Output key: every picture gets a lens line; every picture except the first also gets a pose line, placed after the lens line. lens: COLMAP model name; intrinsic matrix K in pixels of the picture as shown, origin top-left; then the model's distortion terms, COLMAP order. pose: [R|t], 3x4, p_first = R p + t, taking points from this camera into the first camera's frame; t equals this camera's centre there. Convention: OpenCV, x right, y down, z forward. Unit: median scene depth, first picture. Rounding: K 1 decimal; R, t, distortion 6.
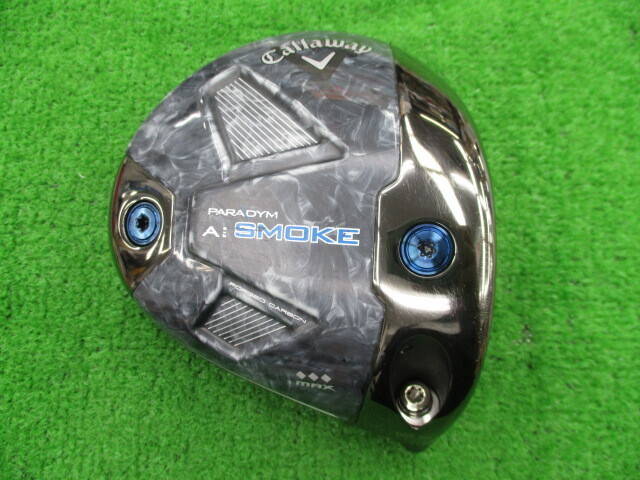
lens RADIAL K [[526.8, 0, 340.2], [0, 526.8, 241.5], [0, 0, 1]] dist [-0.009903, -0.008478]
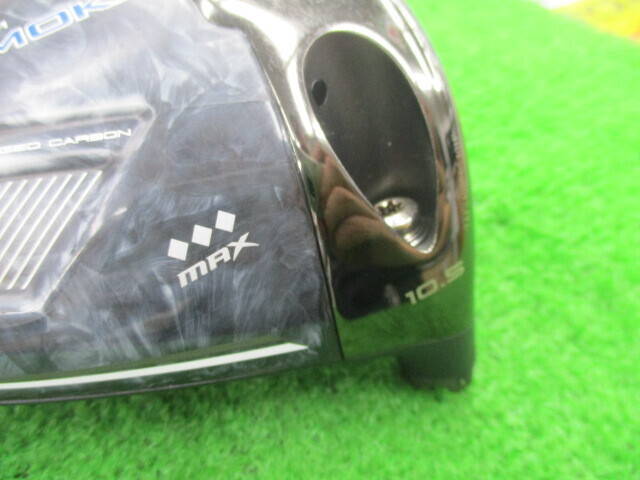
lens RADIAL K [[526.8, 0, 340.2], [0, 526.8, 241.5], [0, 0, 1]] dist [-0.009903, -0.008478]
pose [[0.811356, -0.432080, 0.393711, -0.146172], [0.573346, 0.719476, -0.391954, 0.543019], [-0.113910, 0.543747, 0.831483, 0.594662]]
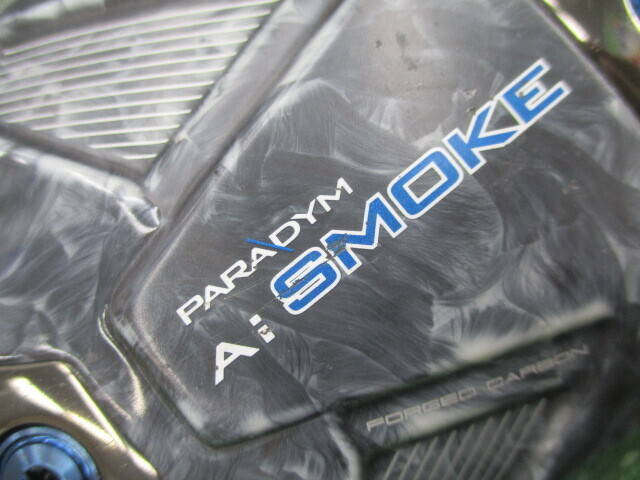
lens RADIAL K [[526.8, 0, 340.2], [0, 526.8, 241.5], [0, 0, 1]] dist [-0.009903, -0.008478]
pose [[0.707758, -0.659251, 0.253904, -0.231944], [0.680515, 0.732713, 0.005523, -0.026302], [-0.189680, 0.168876, 0.967214, 0.646290]]
